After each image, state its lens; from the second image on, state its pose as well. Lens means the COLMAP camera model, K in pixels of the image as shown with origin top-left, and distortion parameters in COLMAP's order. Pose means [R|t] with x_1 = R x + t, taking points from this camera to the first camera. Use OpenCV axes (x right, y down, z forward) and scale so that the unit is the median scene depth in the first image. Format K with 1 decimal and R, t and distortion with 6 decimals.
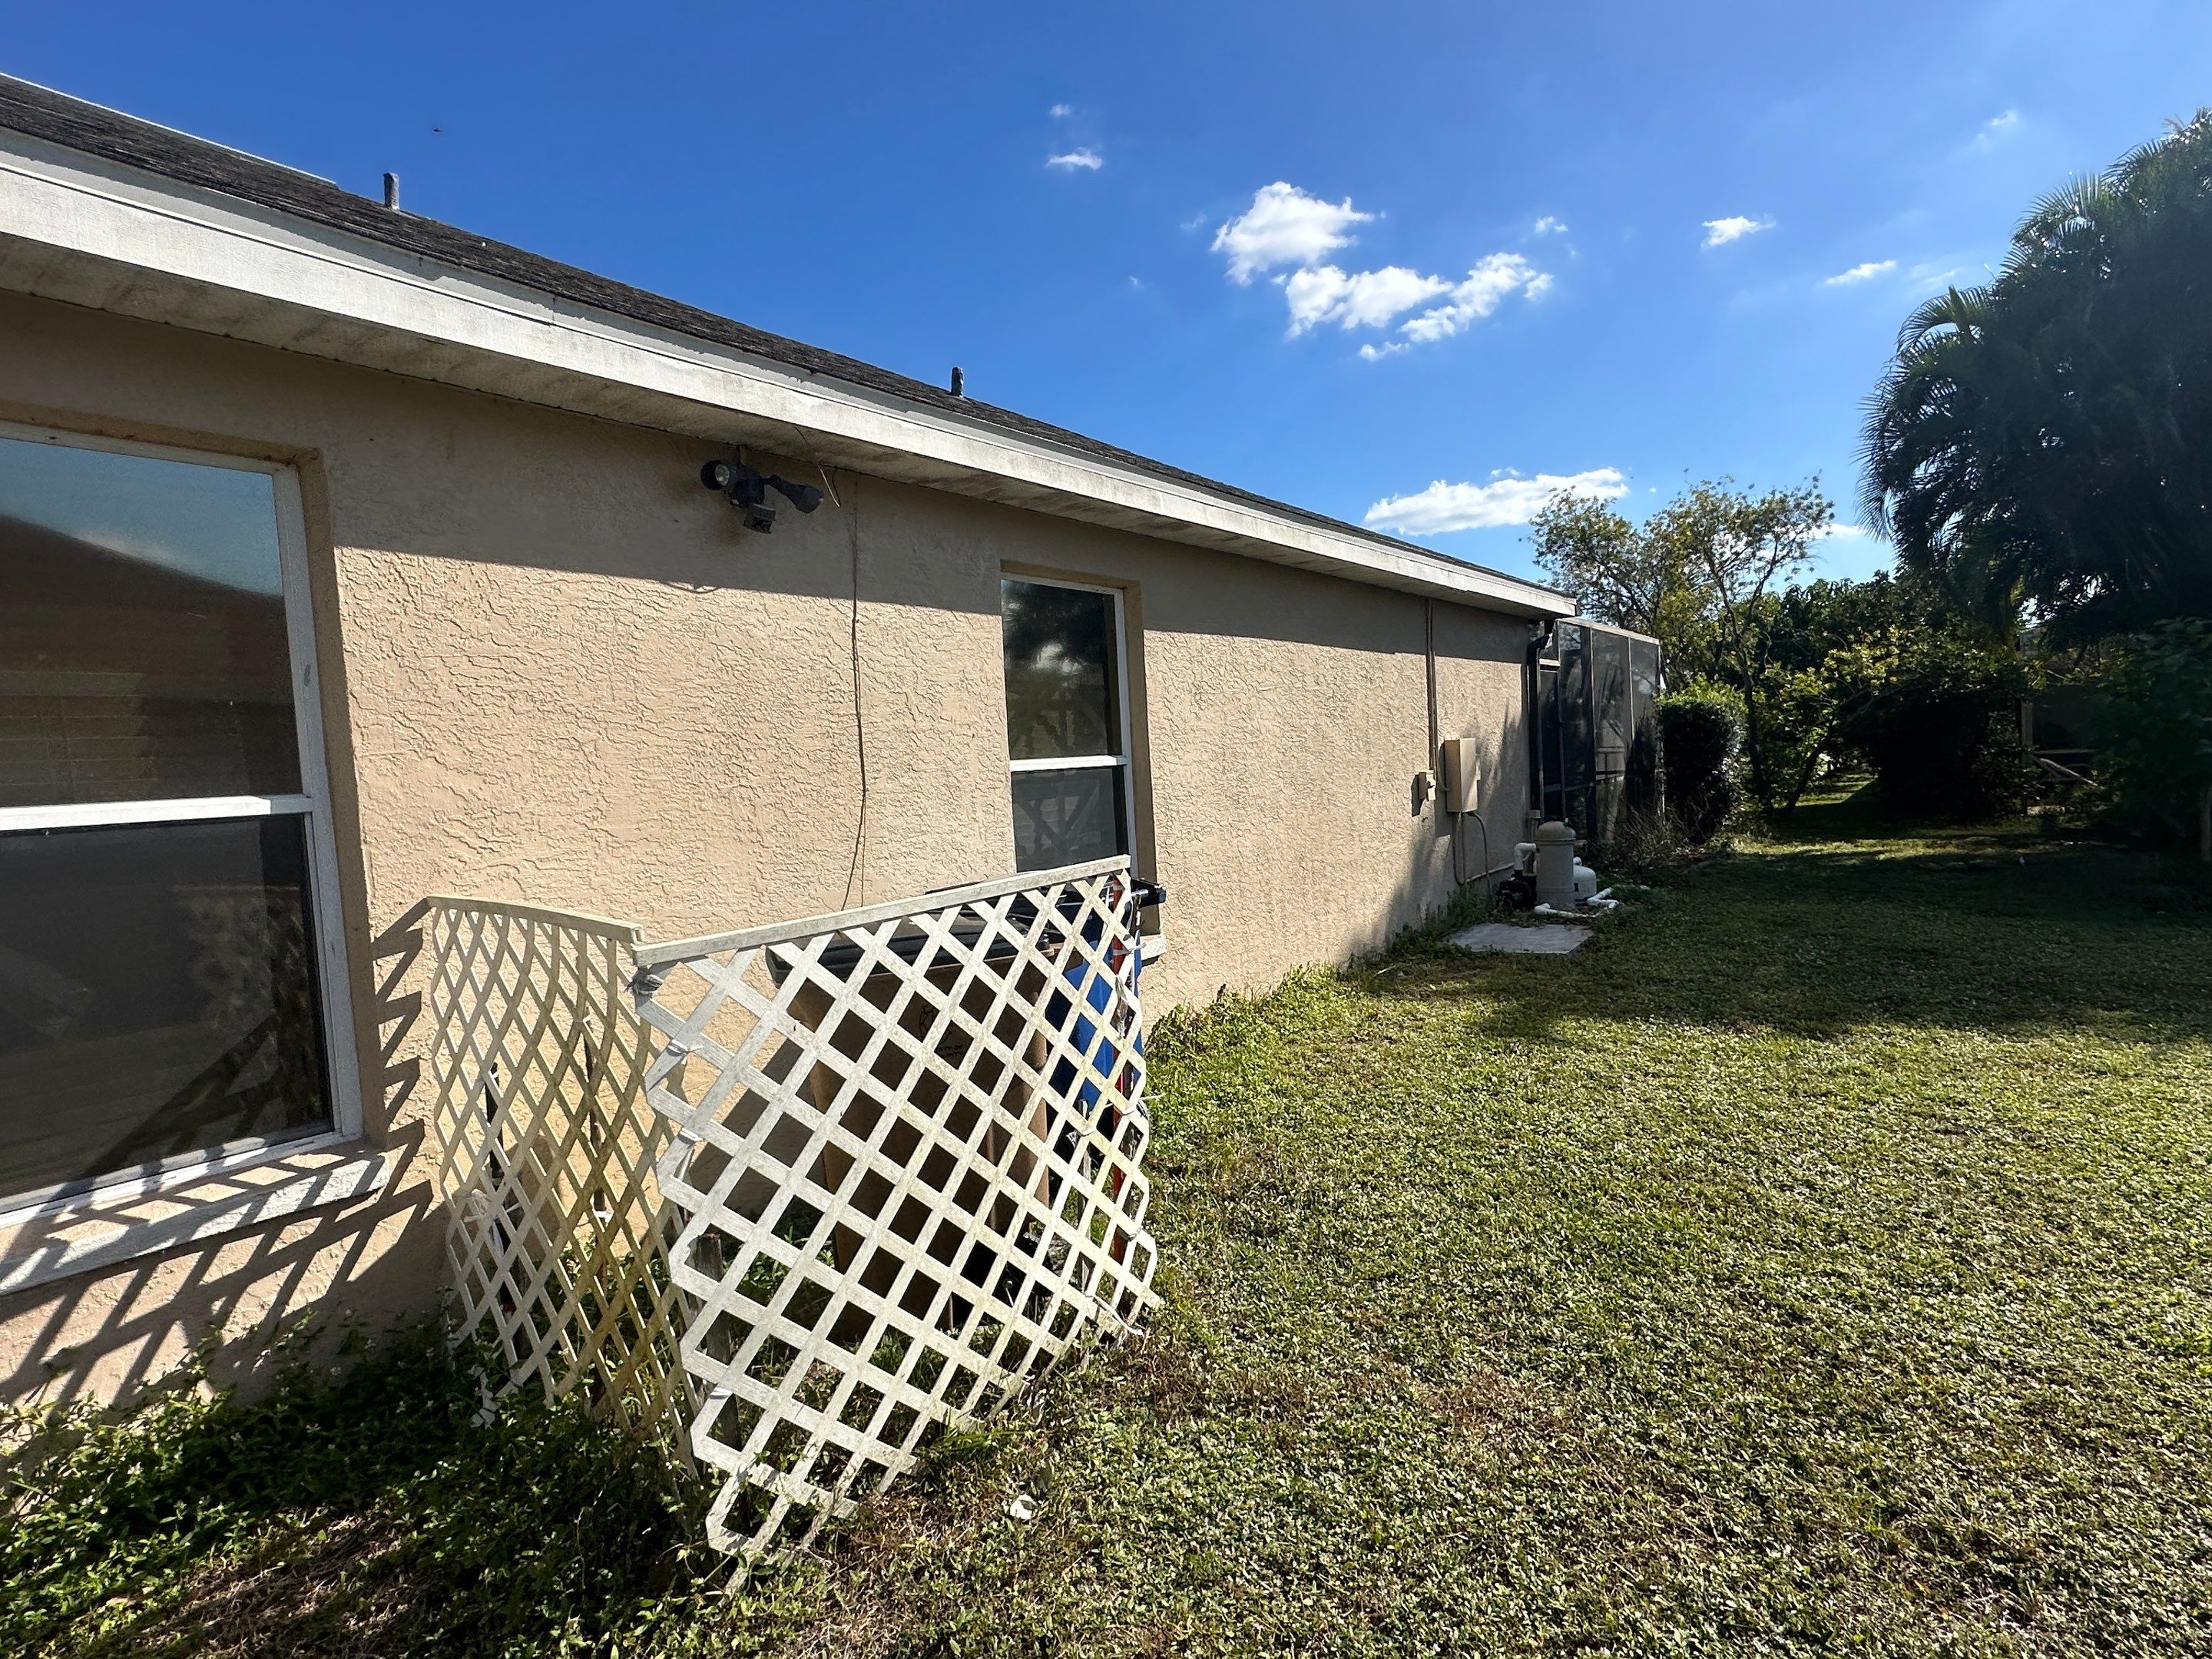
lens RADIAL K [[881.5, 0, 1106.7], [0, 881.5, 826.3], [0, 0, 1]] dist [-0.005665, 0.000920]
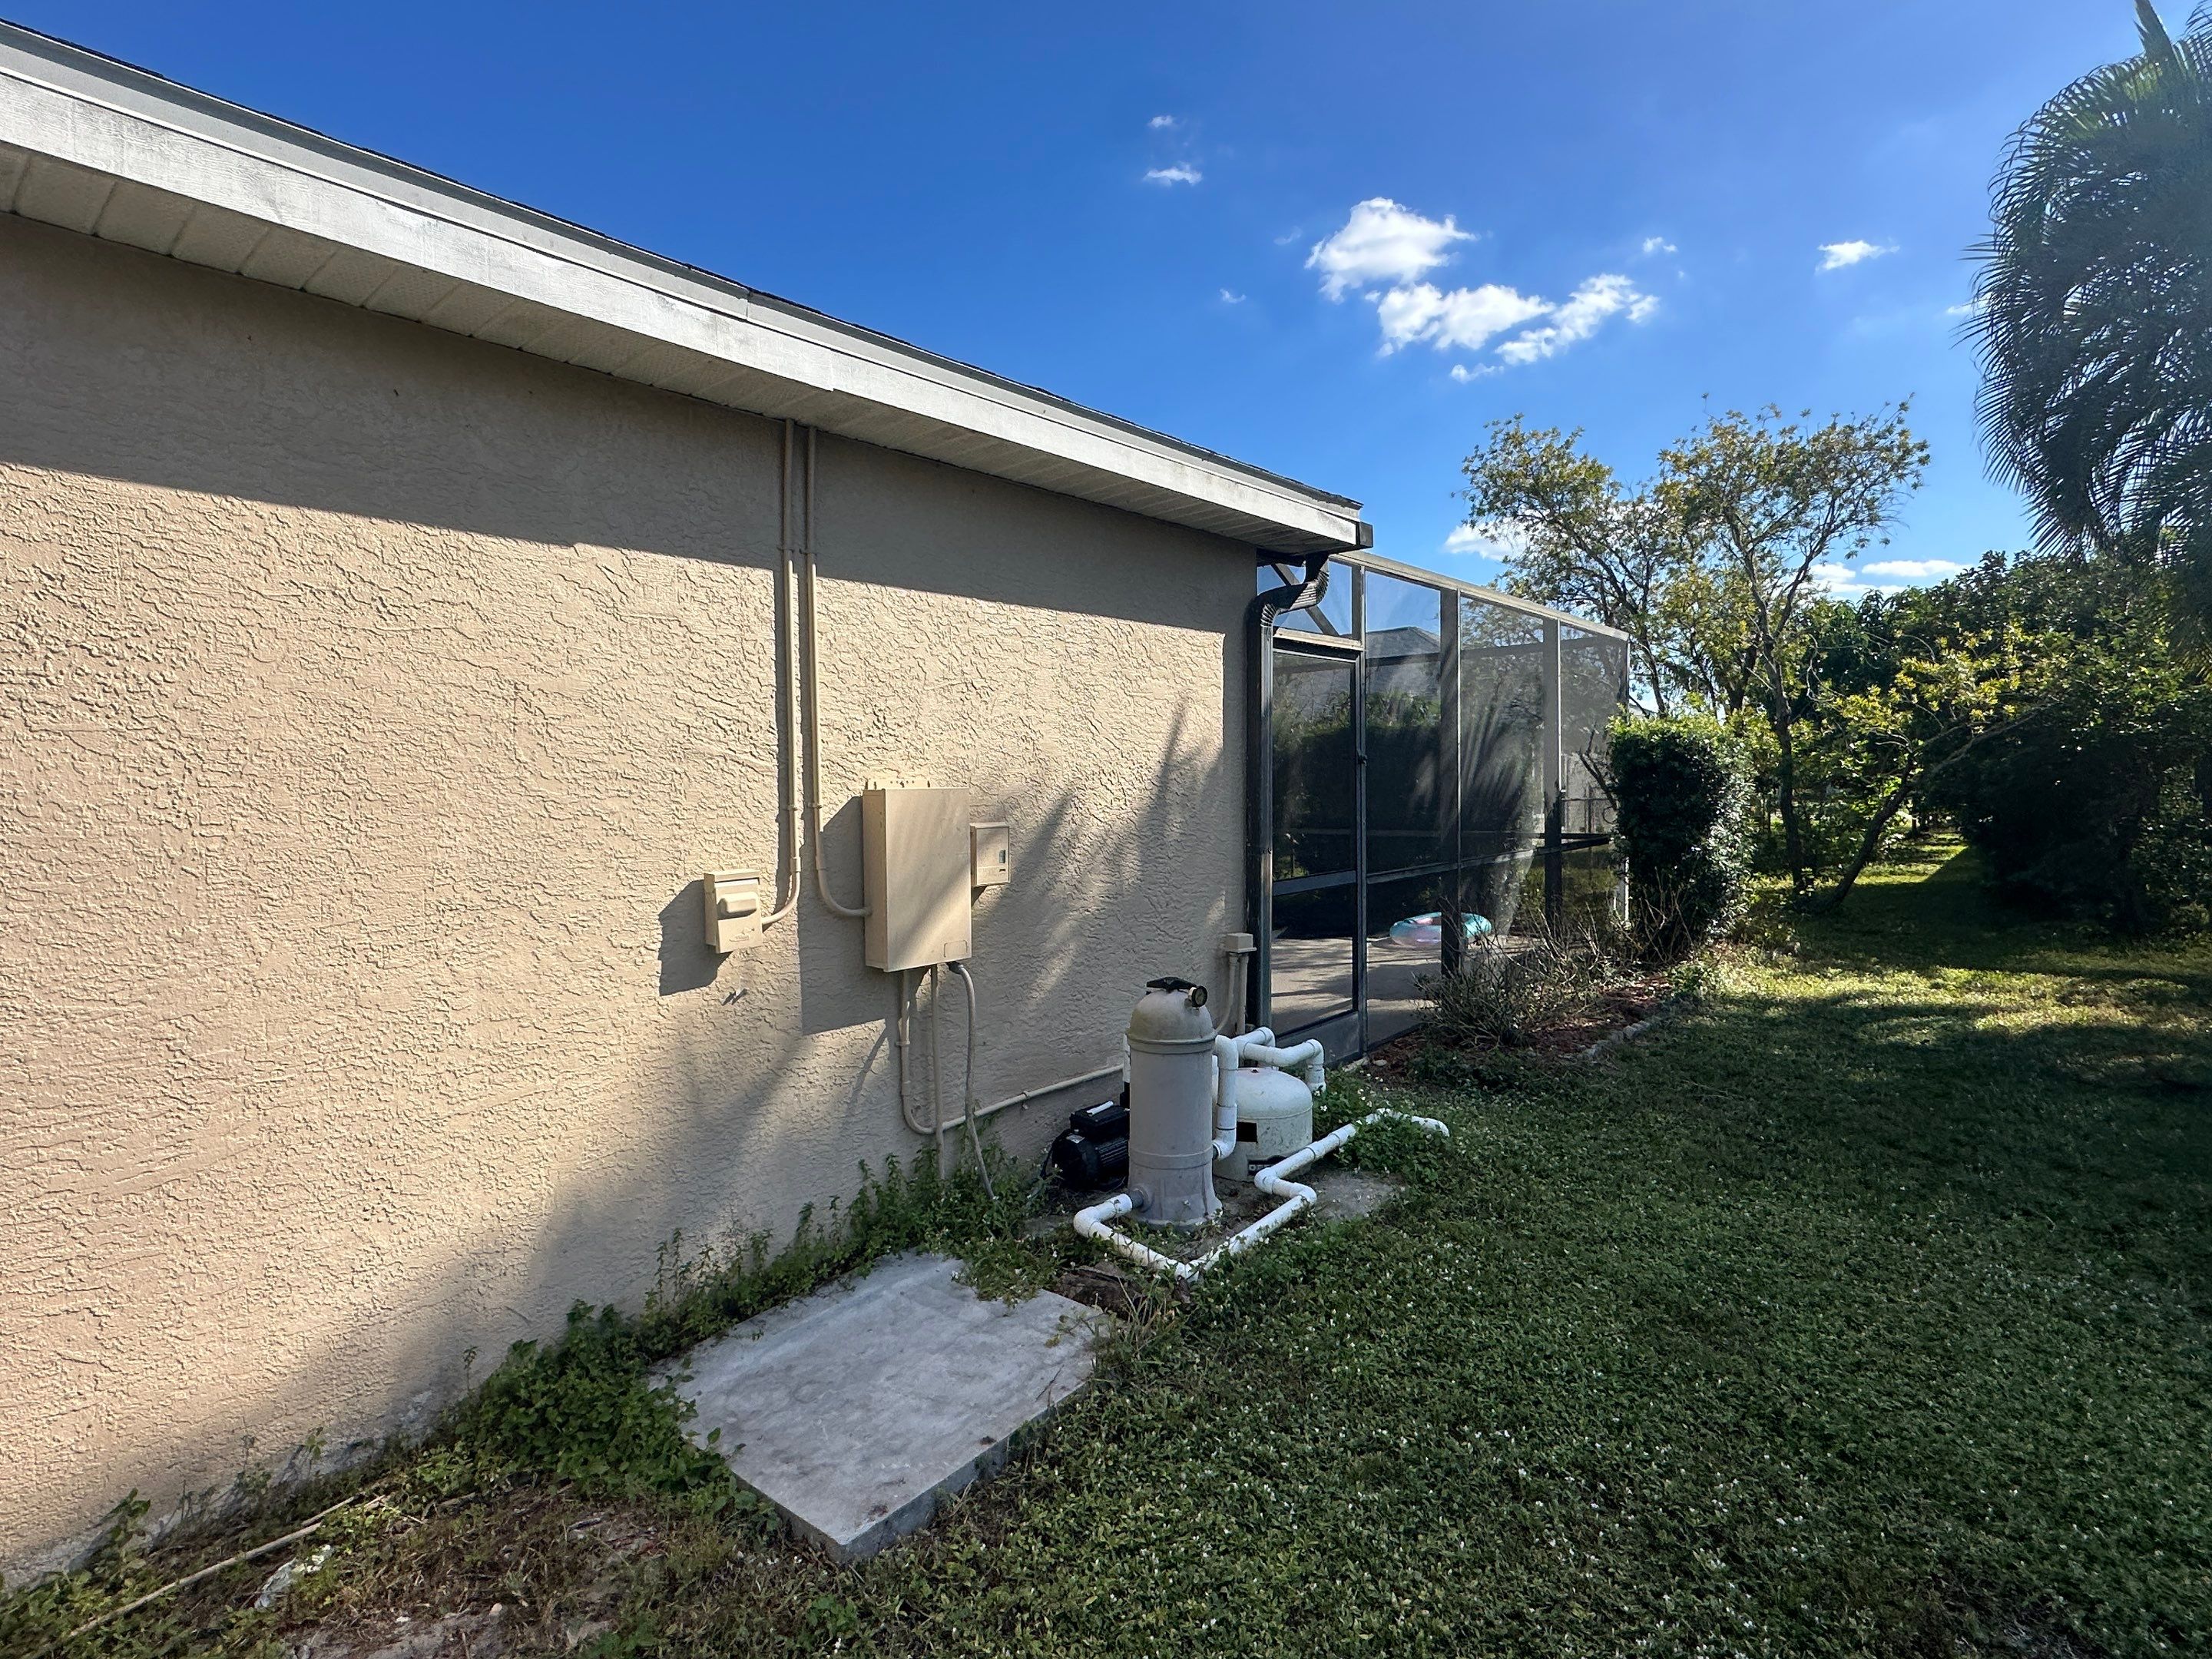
lens RADIAL K [[898.0, 0, 1125.5], [0, 898.0, 830.0], [0, 0, 1]] dist [0.002331, 0.000394]
pose [[0.998240, 0.047999, -0.034826, 0.619436], [-0.048290, 0.998805, -0.007573, -0.098339], [0.034421, 0.009241, 0.999365, 0.712372]]
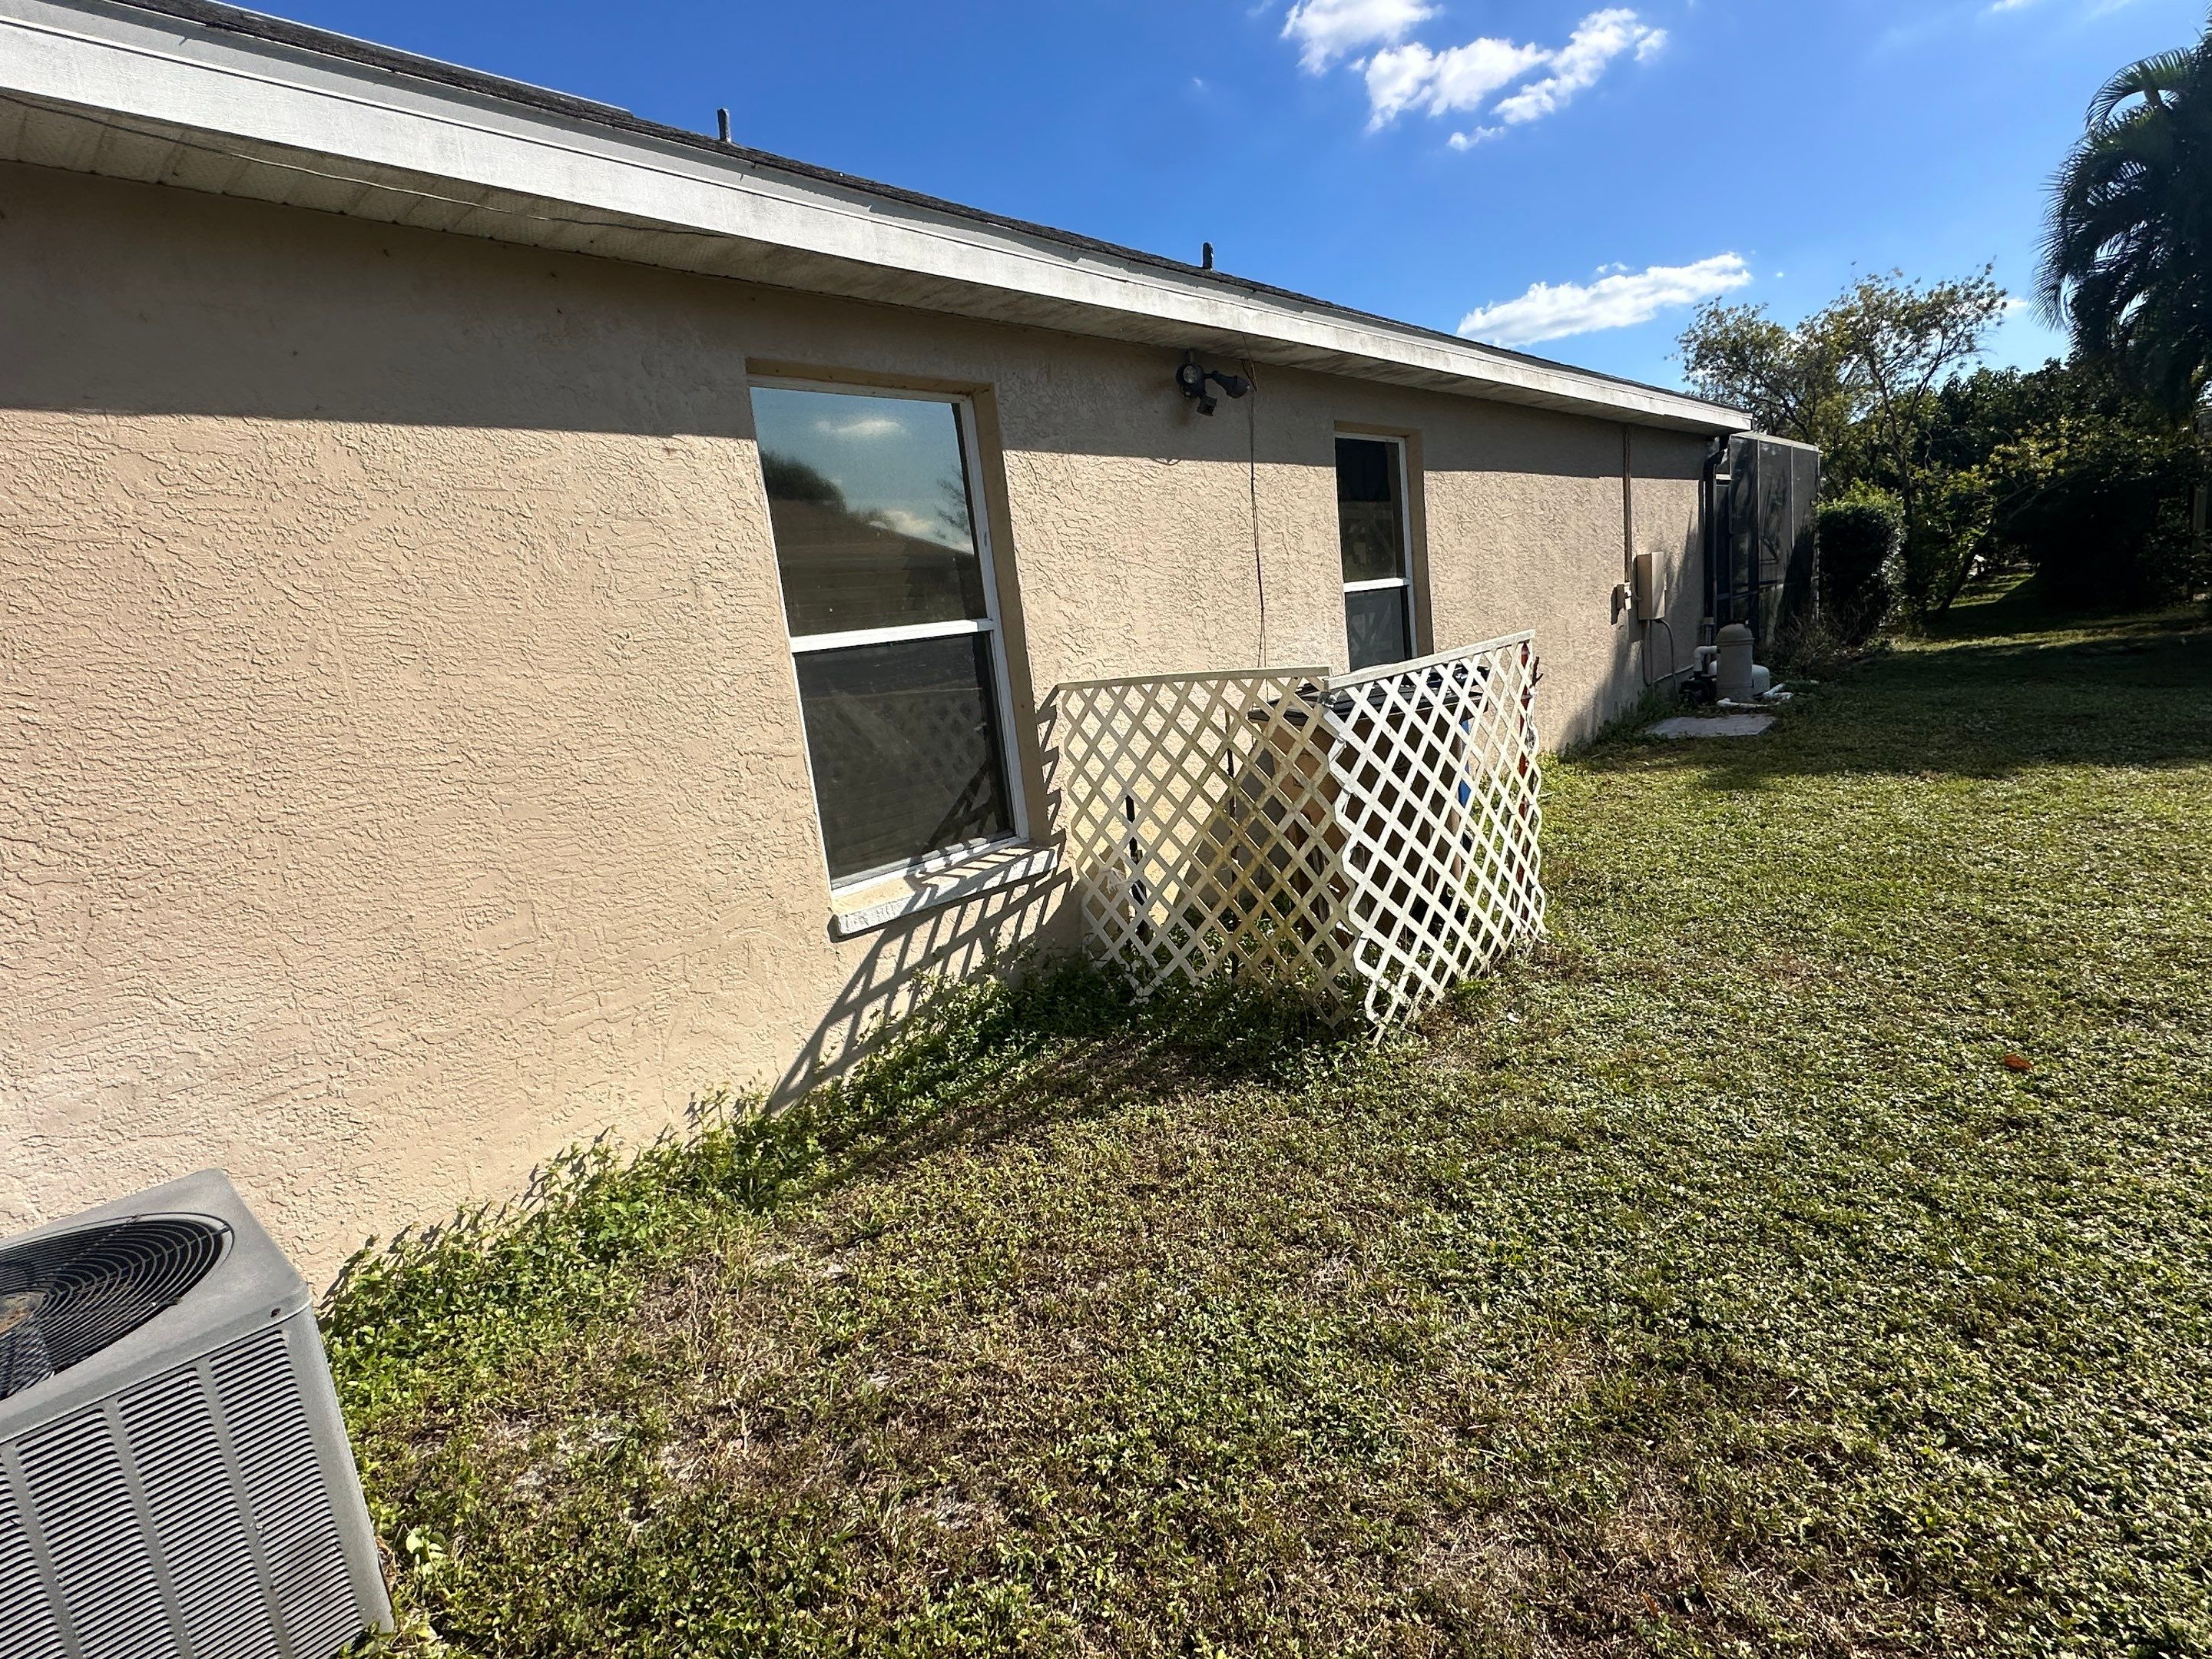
lens RADIAL K [[878.6, 0, 1150.2], [0, 878.6, 777.2], [0, 0, 1]] dist [-0.005021, -0.000156]
pose [[0.996843, -0.045960, -0.064746, -0.204249], [0.052912, 0.992510, 0.110109, 0.031835], [0.059201, -0.113187, 0.991808, -0.200325]]
